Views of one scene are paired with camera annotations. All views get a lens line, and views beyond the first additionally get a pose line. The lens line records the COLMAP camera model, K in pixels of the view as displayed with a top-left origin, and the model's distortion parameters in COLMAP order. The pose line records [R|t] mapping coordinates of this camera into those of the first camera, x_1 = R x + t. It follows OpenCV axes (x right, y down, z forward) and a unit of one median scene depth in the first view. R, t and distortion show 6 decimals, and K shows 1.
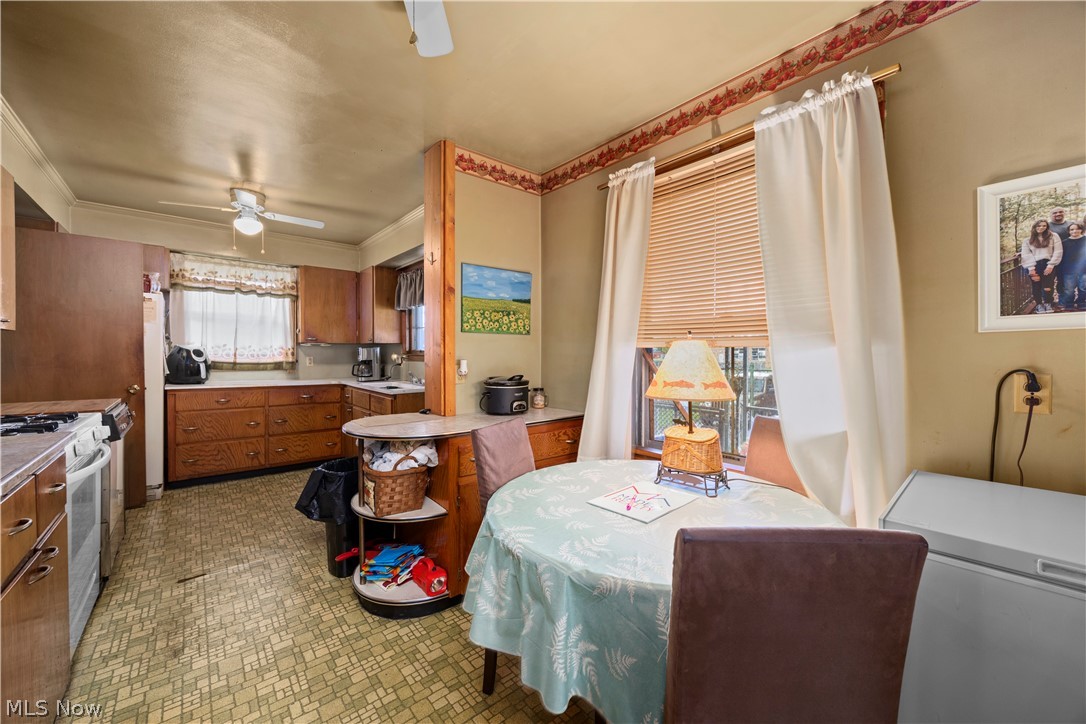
lens RADIAL K [[415.5, 0, 543.0], [0, 415.5, 362.0], [0, 0, 1]] dist [0.001040, -0.004207]
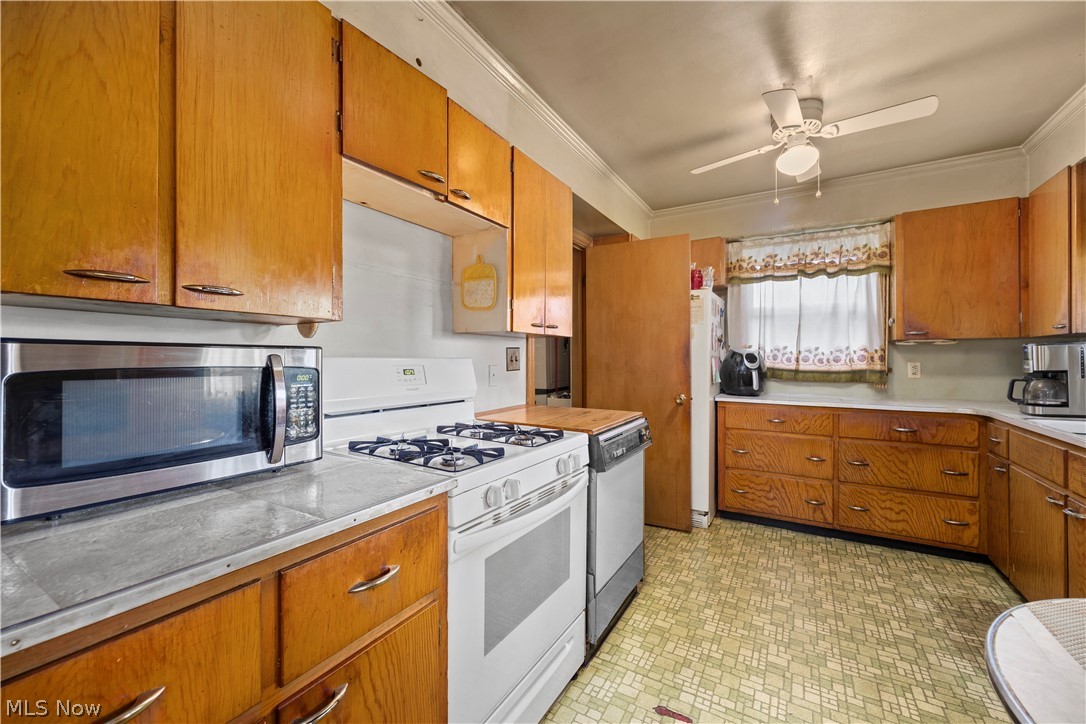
lens RADIAL K [[432.0, 0, 542.0], [0, 432.0, 359.8], [0, 0, 1]] dist [0.006203, -0.000670]
pose [[0.323493, -0.003293, -0.946225, -0.156517], [-0.013323, 0.999879, -0.008035, -0.005385], [0.946137, 0.015206, 0.323409, 0.321753]]
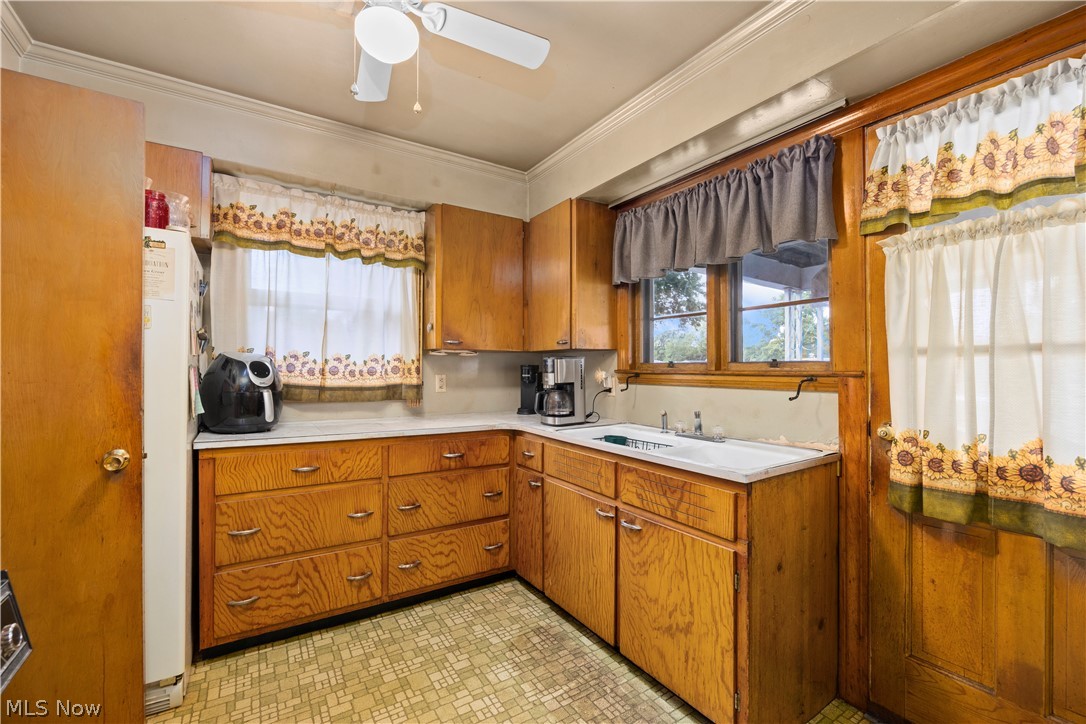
lens RADIAL K [[458.6, 0, 541.5], [0, 458.6, 367.4], [0, 0, 1]] dist [-0.015046, 0.000624]
pose [[0.991464, -0.001126, -0.130373, -0.407600], [-0.001695, 0.999767, -0.021523, -0.011735], [0.130367, 0.021561, 0.991231, 0.481352]]
